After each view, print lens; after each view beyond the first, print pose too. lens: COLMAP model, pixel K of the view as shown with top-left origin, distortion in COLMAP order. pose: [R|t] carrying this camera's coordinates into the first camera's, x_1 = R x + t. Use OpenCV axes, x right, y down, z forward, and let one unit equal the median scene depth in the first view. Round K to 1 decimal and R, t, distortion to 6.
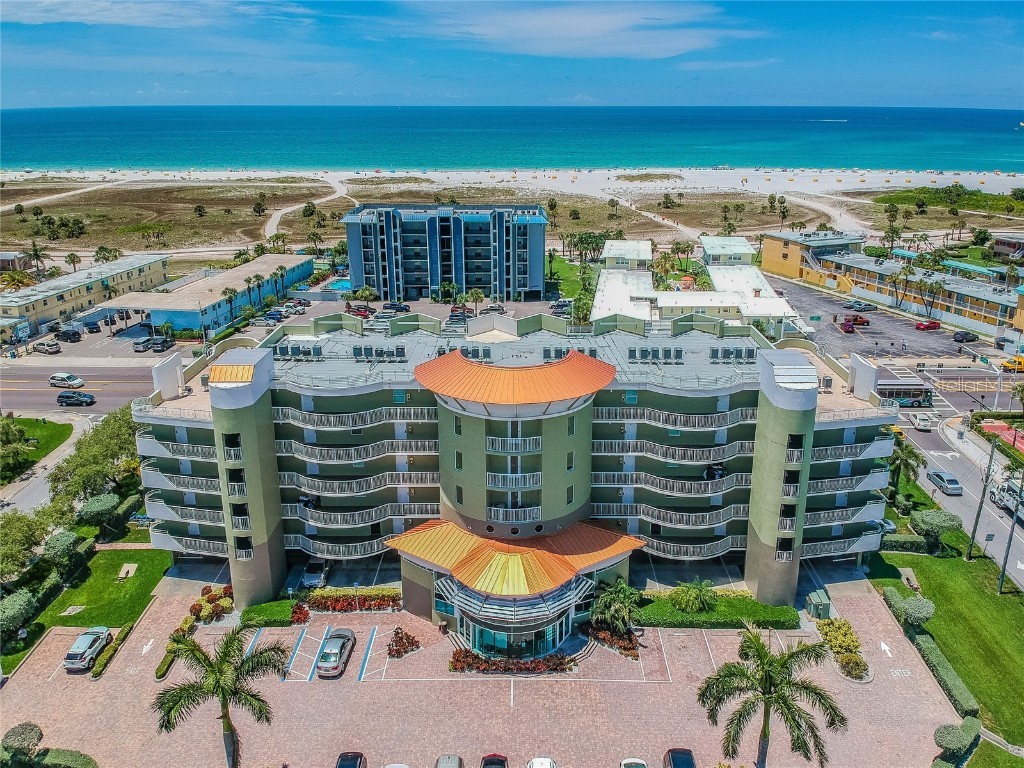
lens RADIAL K [[738.6, 0, 512.0], [0, 738.6, 384.0], [0, 0, 1]] dist [0.010389, -0.080348]
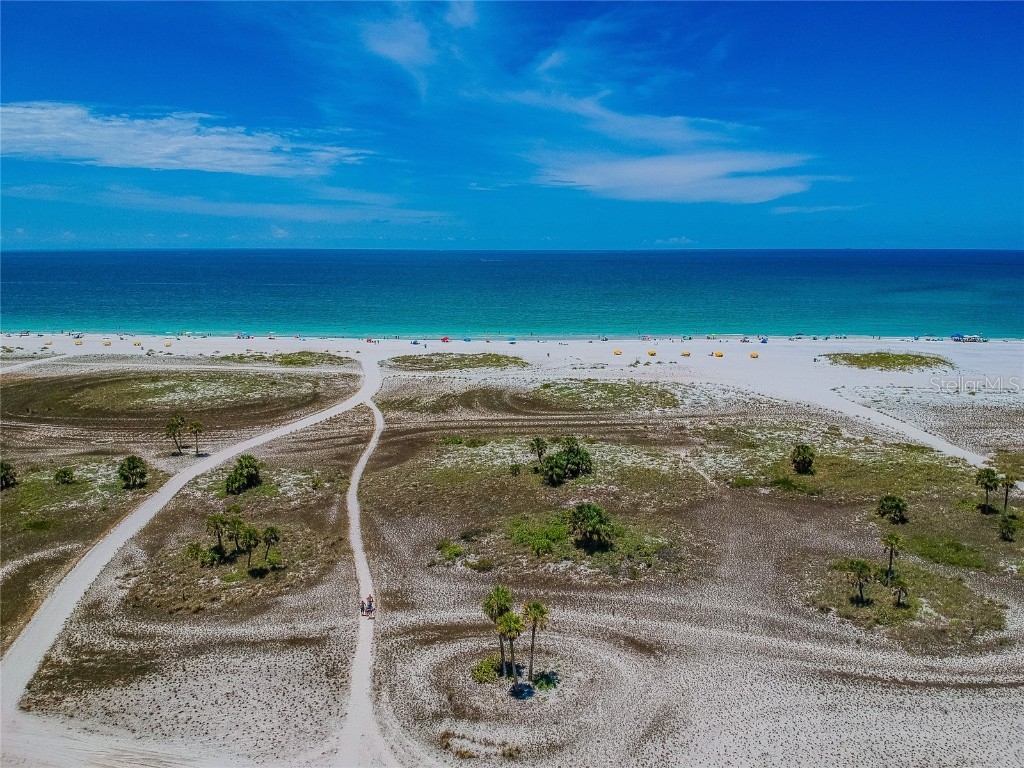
lens RADIAL K [[738.6, 0, 512.0], [0, 738.6, 384.0], [0, 0, 1]] dist [0.010389, -0.080348]
pose [[0.992174, 0.016156, -0.123817, -0.041019], [-0.037945, 0.983712, -0.175704, -0.147102], [0.118961, 0.179027, 0.976626, 0.393739]]
